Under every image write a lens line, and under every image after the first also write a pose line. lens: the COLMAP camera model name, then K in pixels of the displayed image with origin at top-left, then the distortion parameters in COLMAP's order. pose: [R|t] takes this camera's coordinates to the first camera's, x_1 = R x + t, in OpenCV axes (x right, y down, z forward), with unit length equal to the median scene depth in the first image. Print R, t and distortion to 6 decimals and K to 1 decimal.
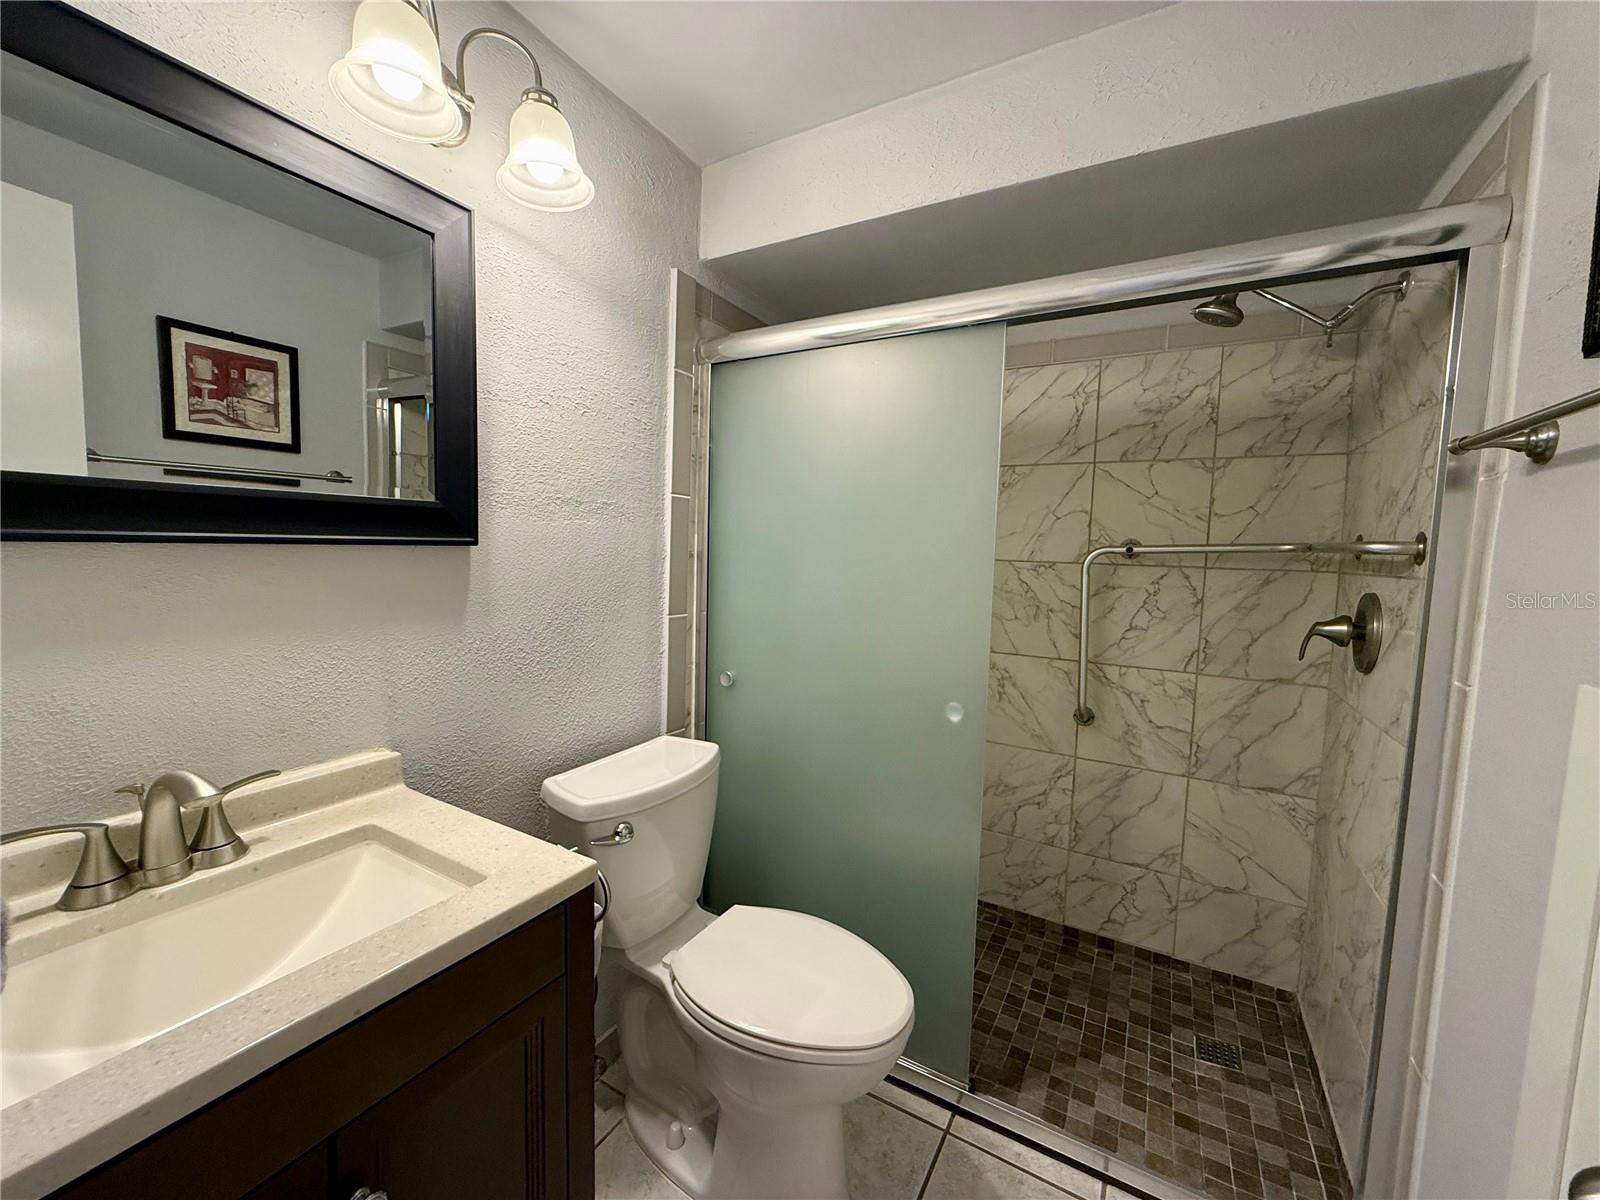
lens RADIAL K [[631.7, 0, 795.2], [0, 631.7, 599.7], [0, 0, 1]] dist [-0.001353, -0.000304]
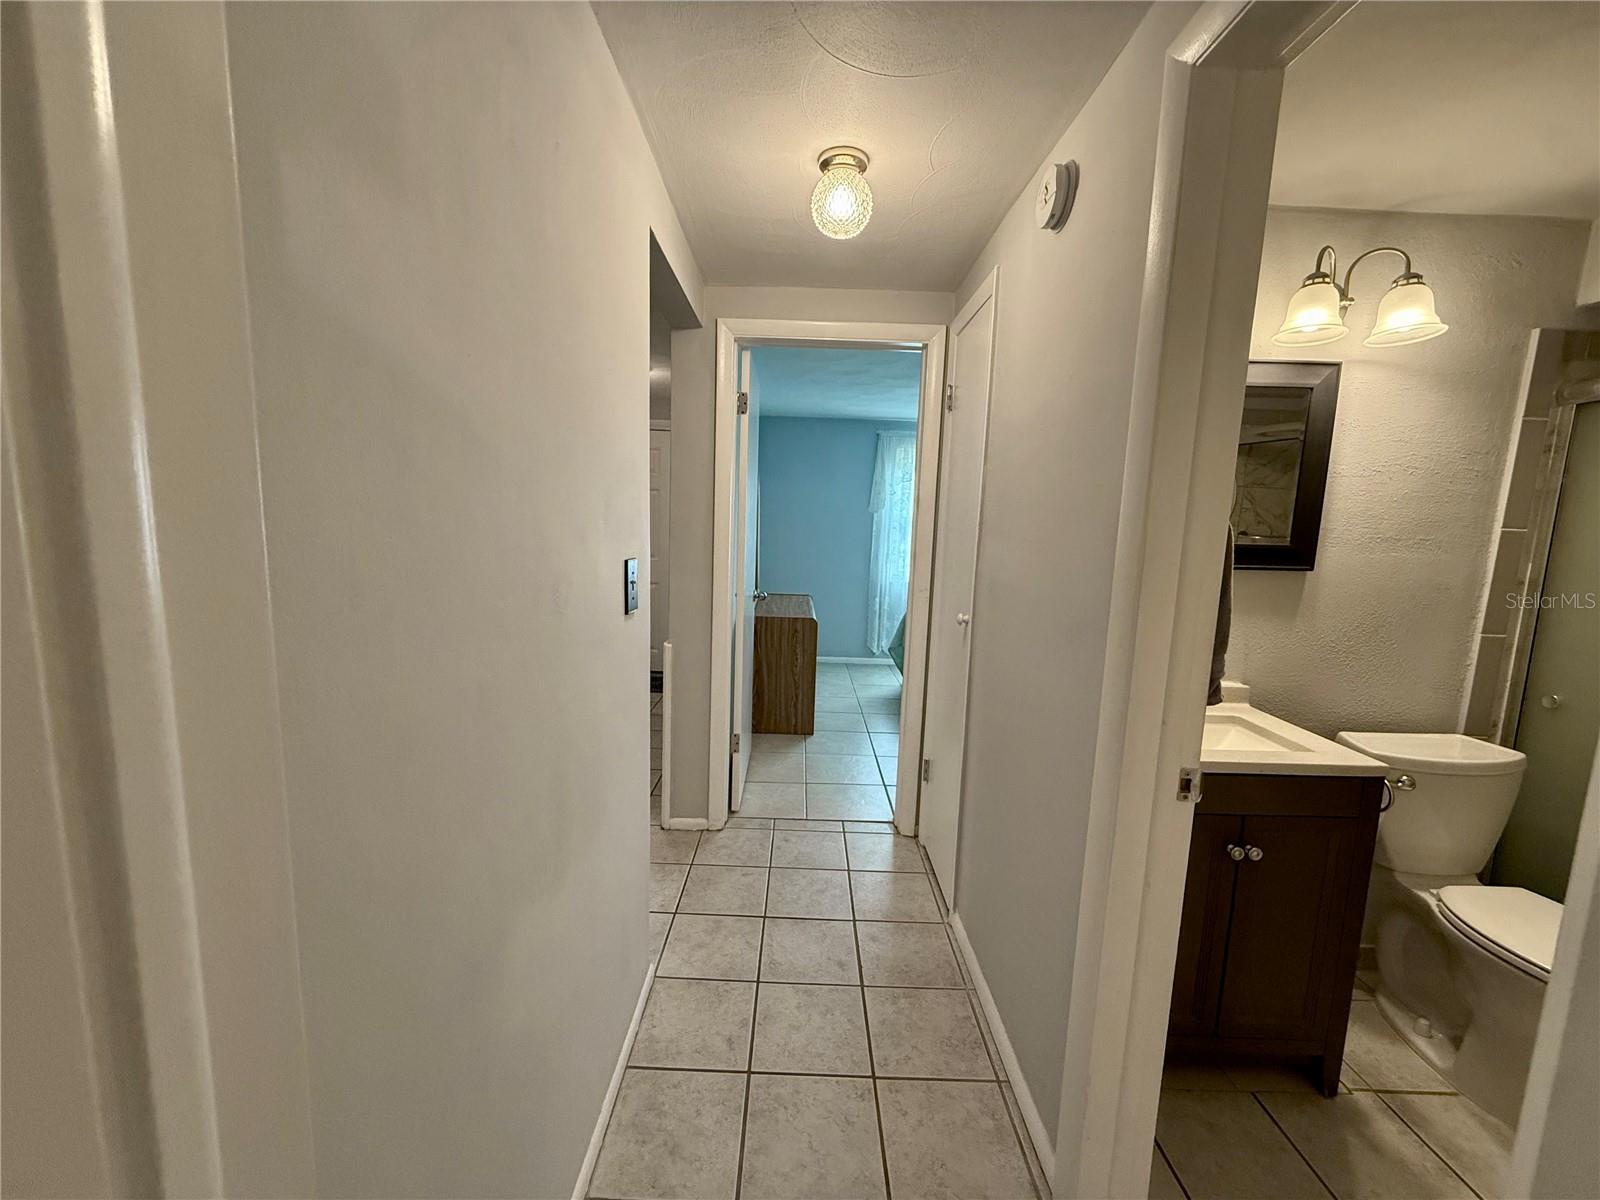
lens RADIAL K [[631.7, 0, 795.2], [0, 631.7, 599.7], [0, 0, 1]] dist [-0.001353, -0.000304]
pose [[0.494332, 0.099611, -0.863547, 0.201274], [-0.087085, 0.994090, 0.064818, -0.003320], [0.864900, 0.043160, 0.500085, -0.795407]]
